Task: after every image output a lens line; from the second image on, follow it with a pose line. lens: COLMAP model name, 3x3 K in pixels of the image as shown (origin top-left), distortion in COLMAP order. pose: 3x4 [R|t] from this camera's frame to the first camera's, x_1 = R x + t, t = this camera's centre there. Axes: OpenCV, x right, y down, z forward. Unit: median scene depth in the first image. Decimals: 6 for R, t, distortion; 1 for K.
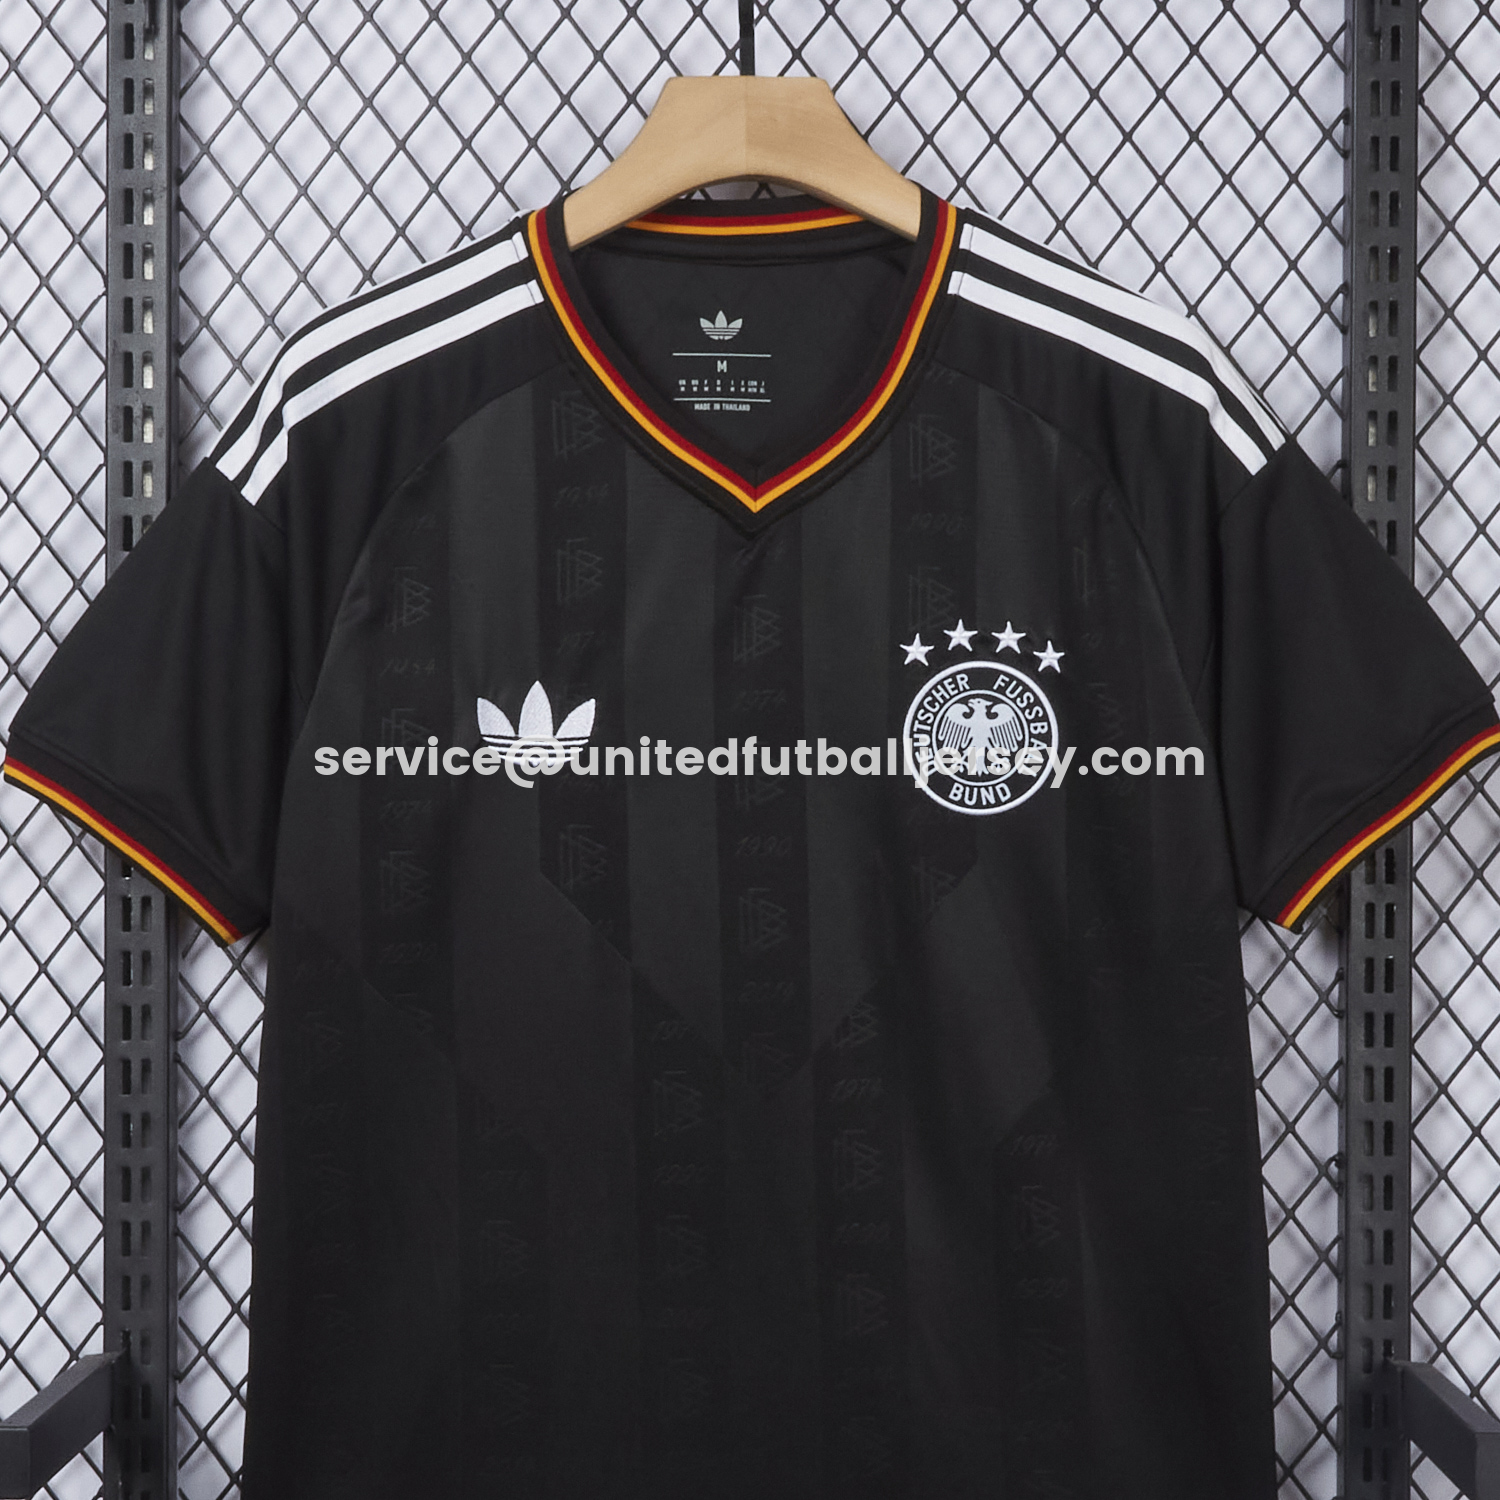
lens RADIAL K [[4266.4, 0, 750.7], [0, 4266.4, 744.9], [0, 0, 1]] dist [-0.063699, 0.000000]
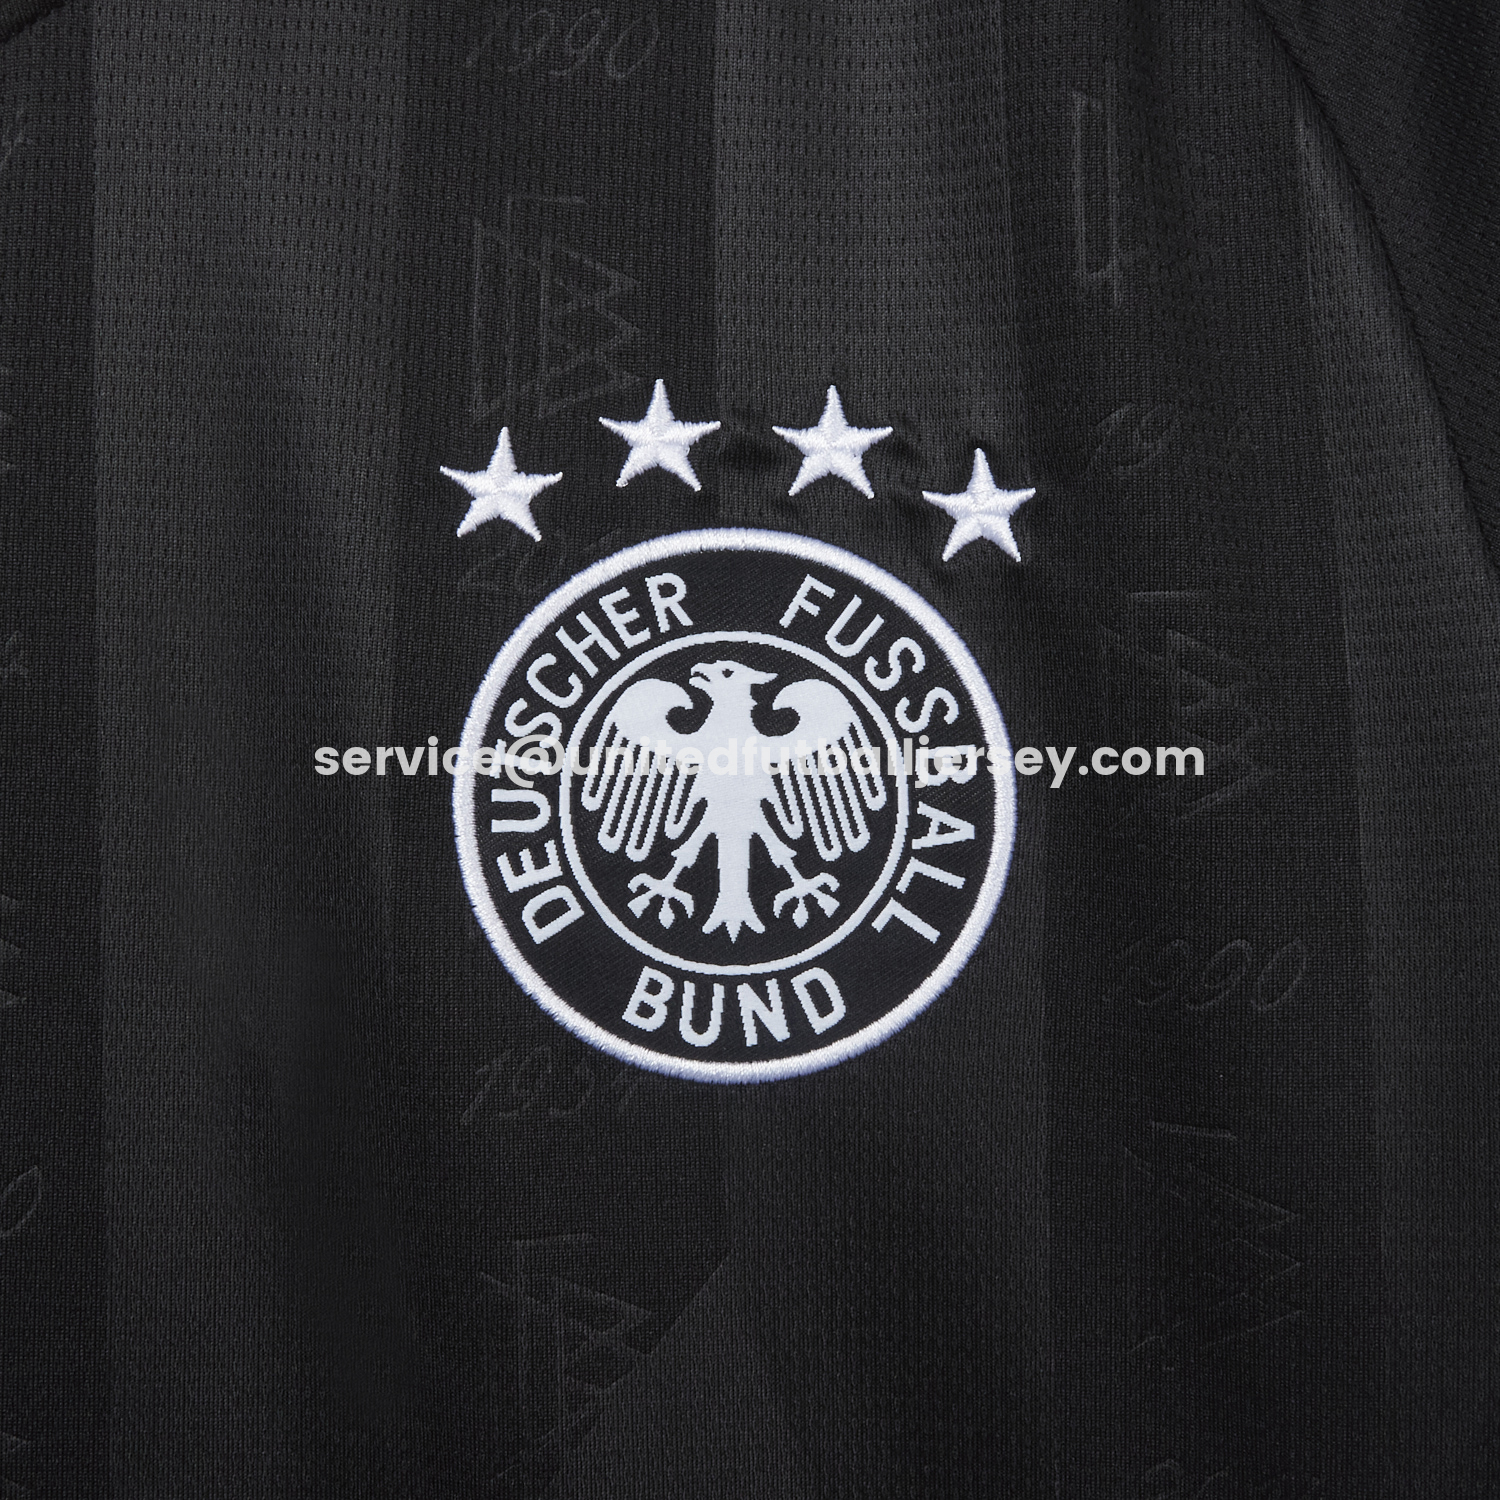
lens RADIAL K [[4266.4, 0, 749.0], [0, 4266.4, 750.1], [0, 0, 1]] dist [-0.063699, 0.000000]
pose [[0.998509, -0.007482, 0.054078, 0.043487], [0.009503, 0.999262, -0.037219, 0.005726], [-0.053760, 0.037677, 0.997843, 0.789628]]
